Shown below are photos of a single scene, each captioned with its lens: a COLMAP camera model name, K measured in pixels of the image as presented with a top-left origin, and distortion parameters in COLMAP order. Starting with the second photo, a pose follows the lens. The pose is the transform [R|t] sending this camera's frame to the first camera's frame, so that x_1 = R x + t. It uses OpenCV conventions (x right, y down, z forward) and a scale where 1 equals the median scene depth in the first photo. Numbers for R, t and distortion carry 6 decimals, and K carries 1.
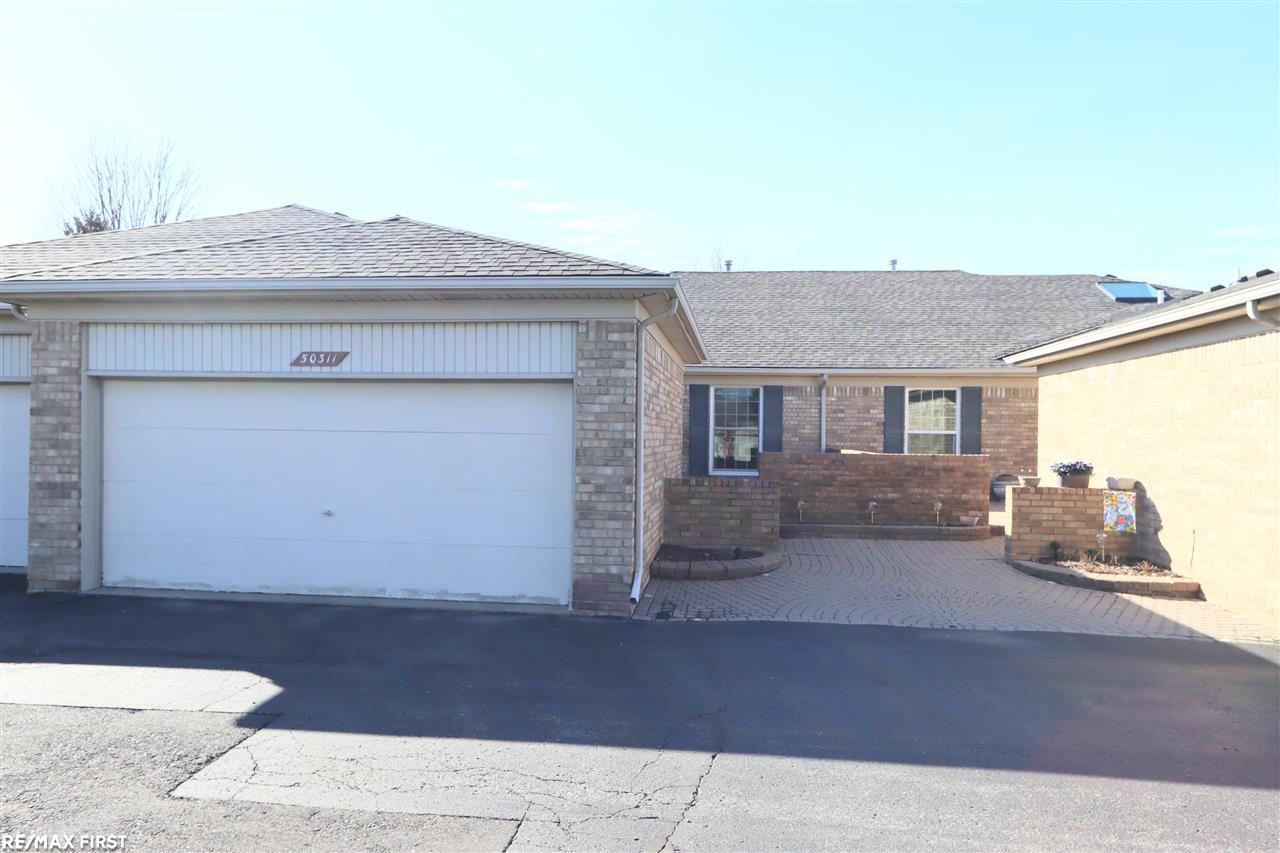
lens RADIAL K [[889.4, 0, 640.4], [0, 889.4, 428.7], [0, 0, 1]] dist [-0.000436, -0.000005]
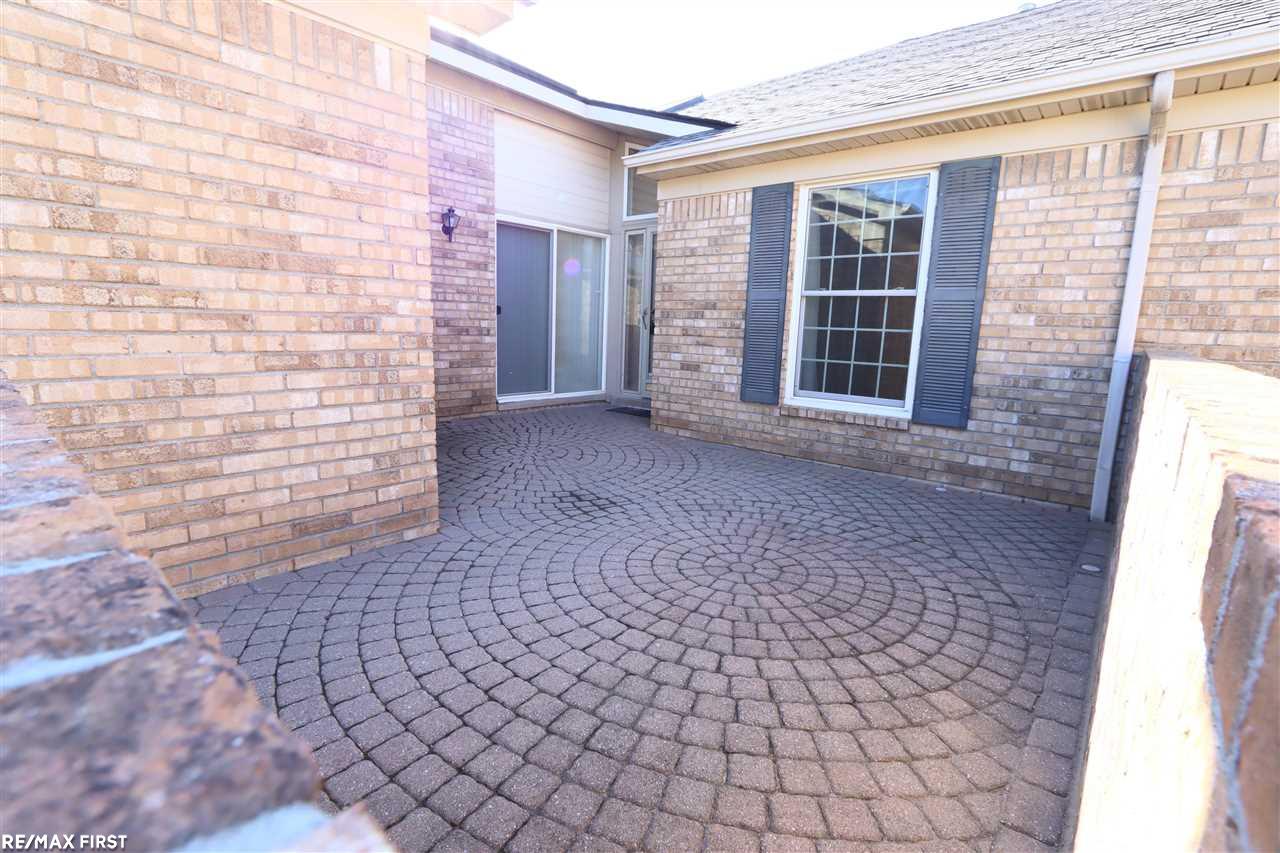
lens RADIAL K [[588.7, 0, 636.0], [0, 588.7, 431.4], [0, 0, 1]] dist [-0.019251, 0.000979]
pose [[0.820727, 0.109498, -0.560730, 0.182043], [-0.013128, 0.984817, 0.173098, 0.016757], [0.571170, -0.134704, 0.809703, 0.736536]]
